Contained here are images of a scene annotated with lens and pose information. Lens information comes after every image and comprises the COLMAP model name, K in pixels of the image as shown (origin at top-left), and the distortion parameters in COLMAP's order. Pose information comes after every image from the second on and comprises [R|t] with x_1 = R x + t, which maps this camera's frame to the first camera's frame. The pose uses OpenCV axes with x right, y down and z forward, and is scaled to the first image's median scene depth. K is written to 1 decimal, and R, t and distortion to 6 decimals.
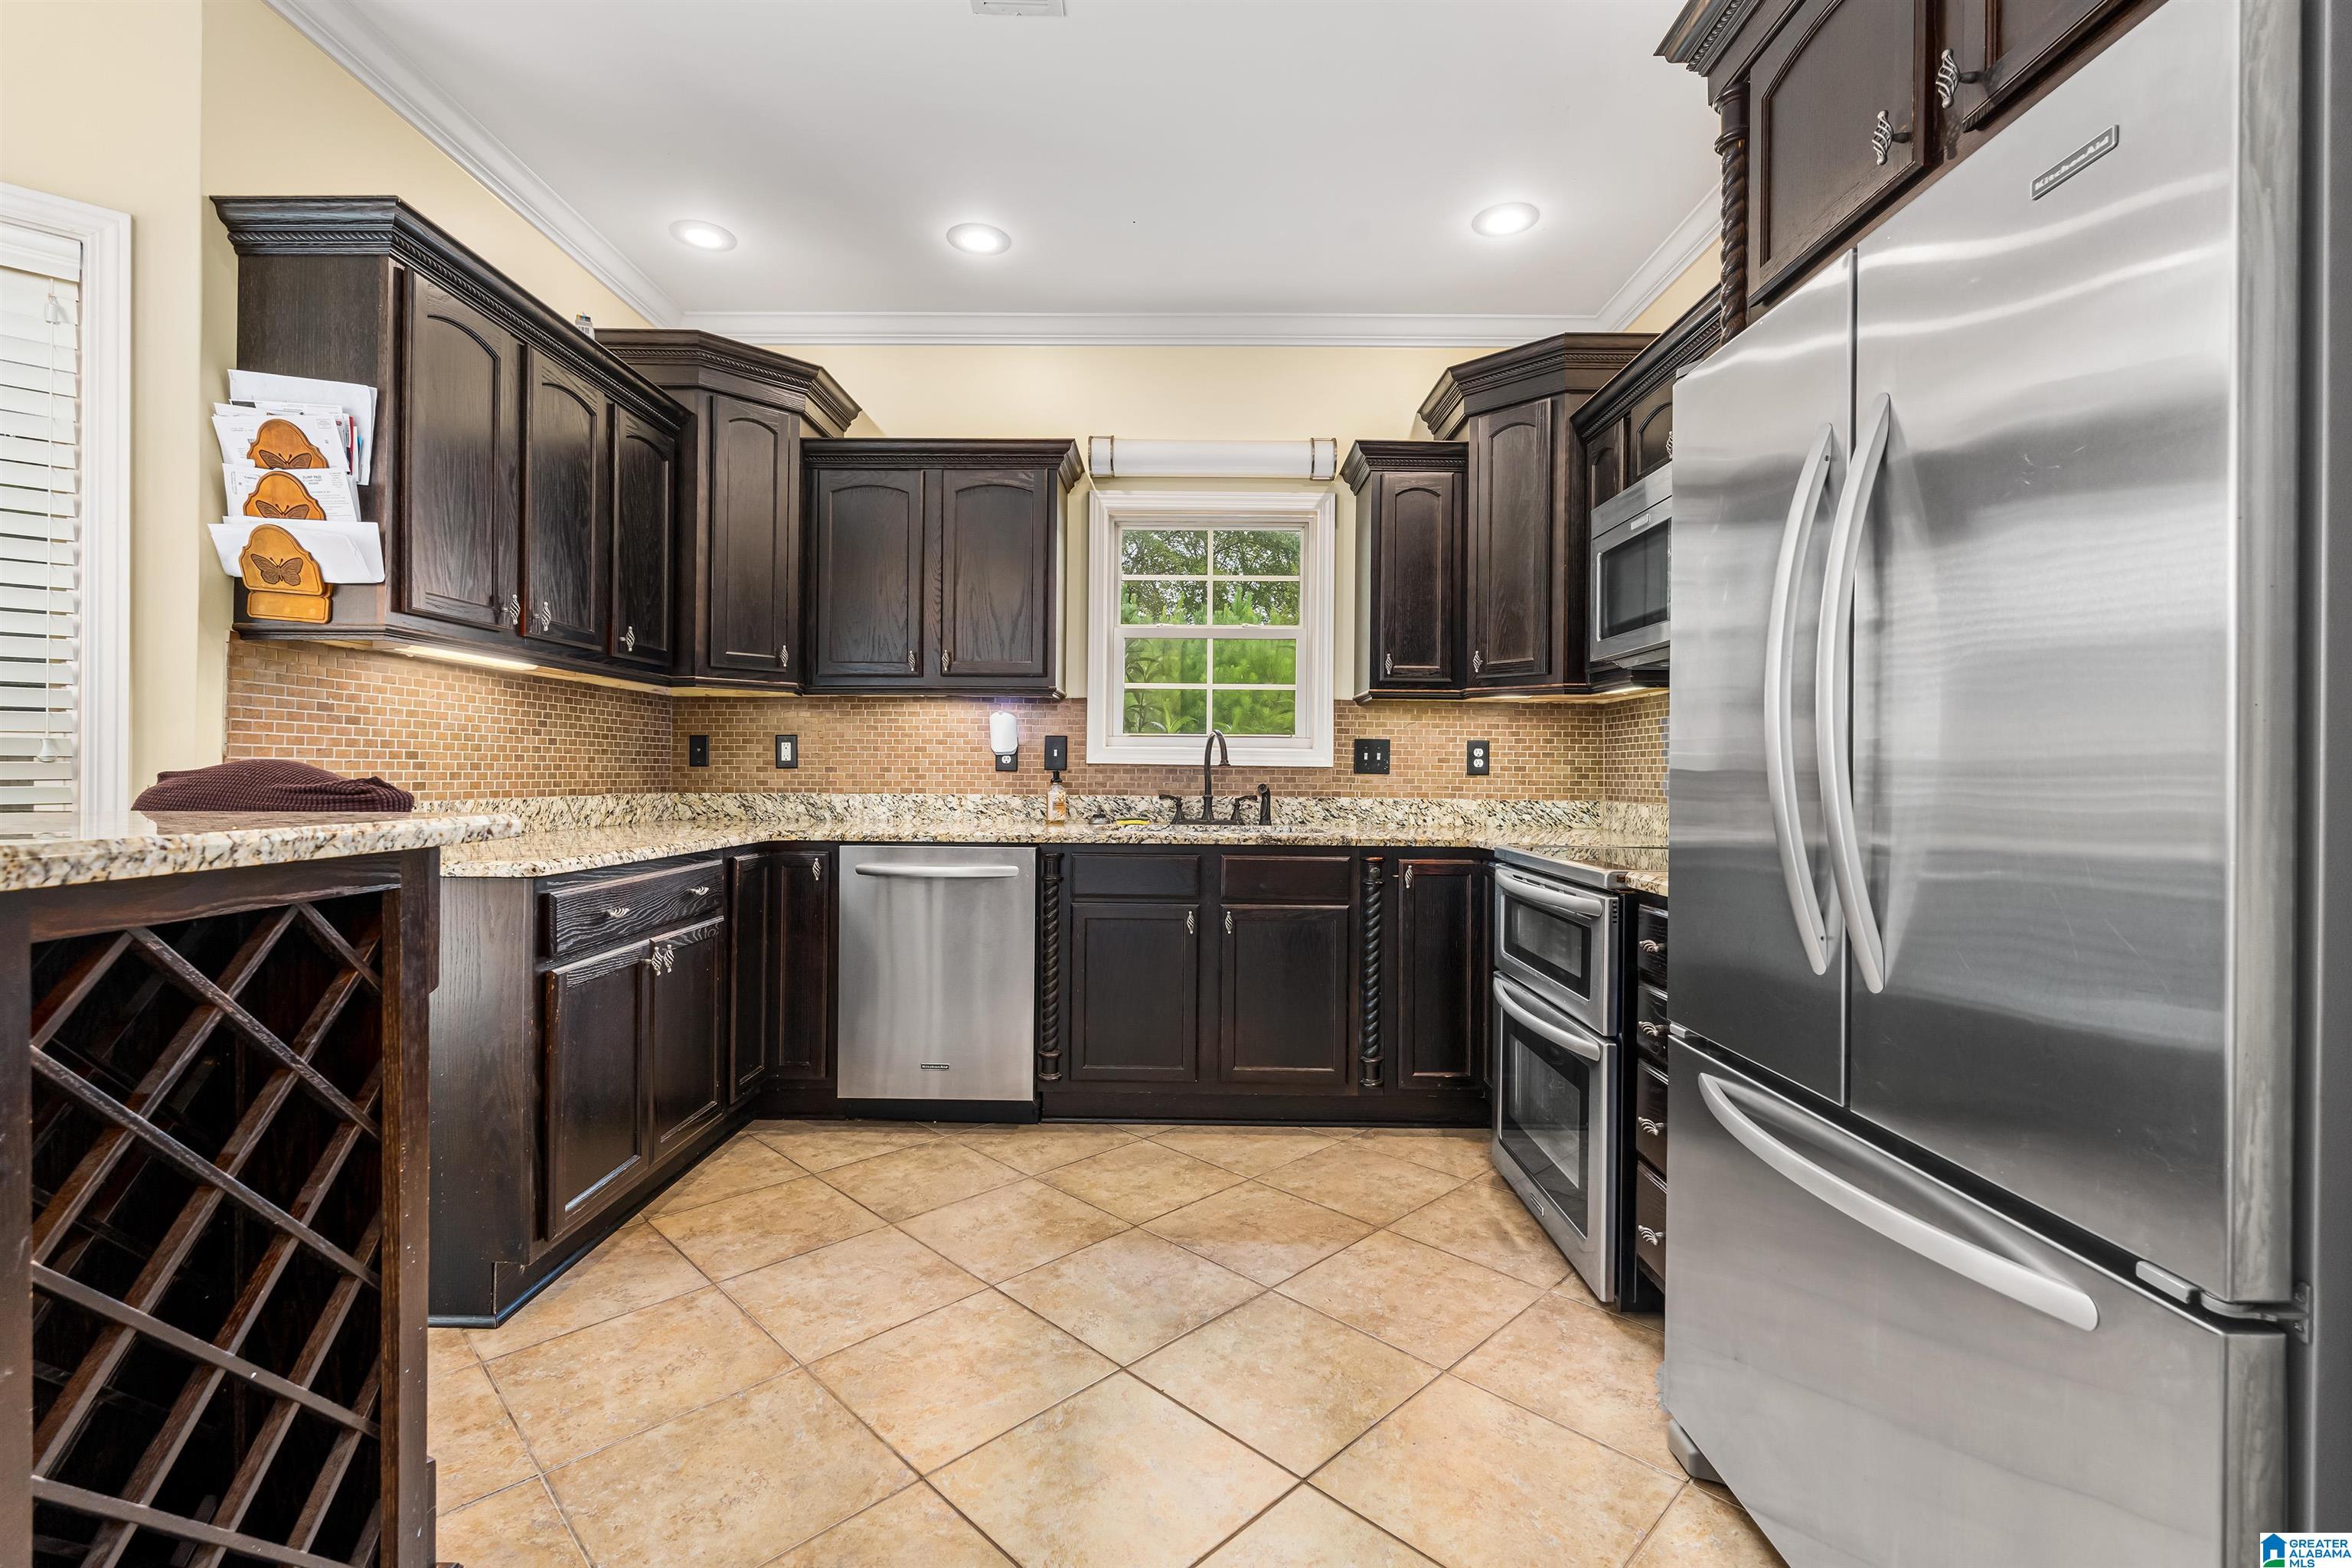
lens RADIAL K [[1036.9, 0, 1175.1], [0, 1036.9, 778.0], [0, 0, 1]] dist [-0.001168, 0.000253]
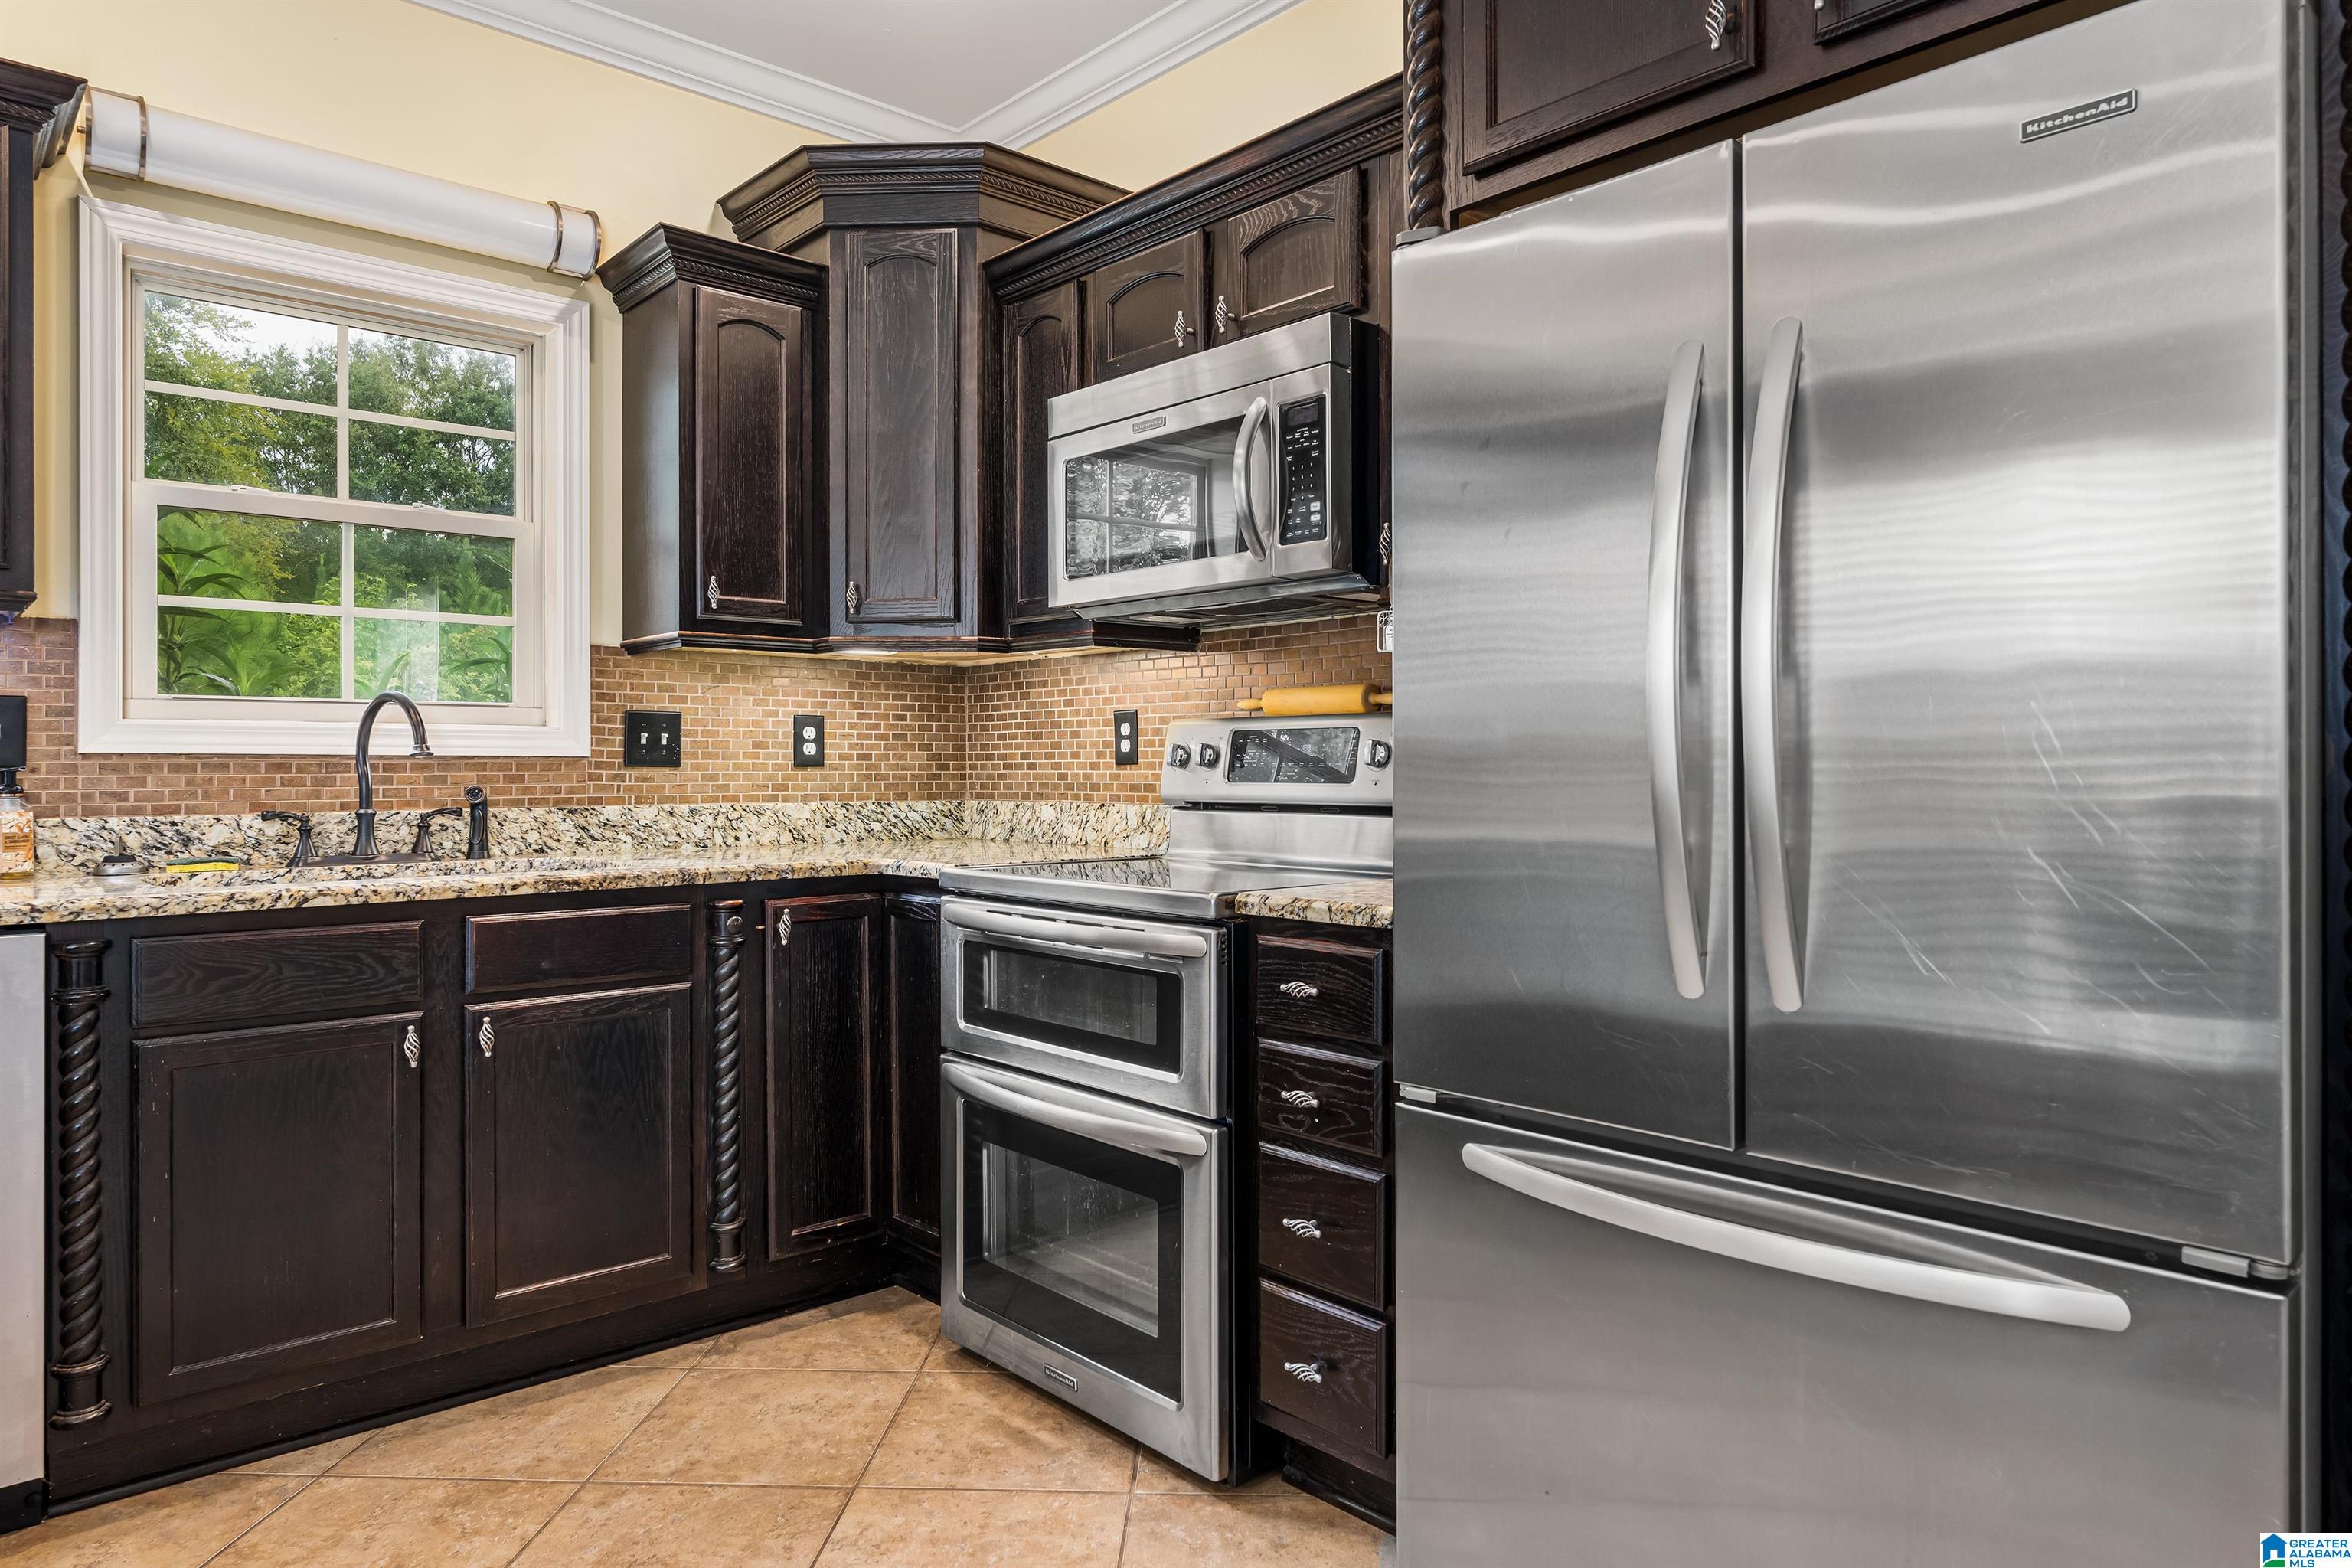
lens RADIAL K [[1454.8, 0, 1174.9], [0, 1454.8, 769.3], [0, 0, 1]] dist [0.002761, 0.000594]
pose [[0.739660, -0.014169, 0.672831, -0.190884], [0.014366, 0.999883, 0.005264, -0.003145], [-0.672827, 0.005772, 0.739777, 0.165130]]
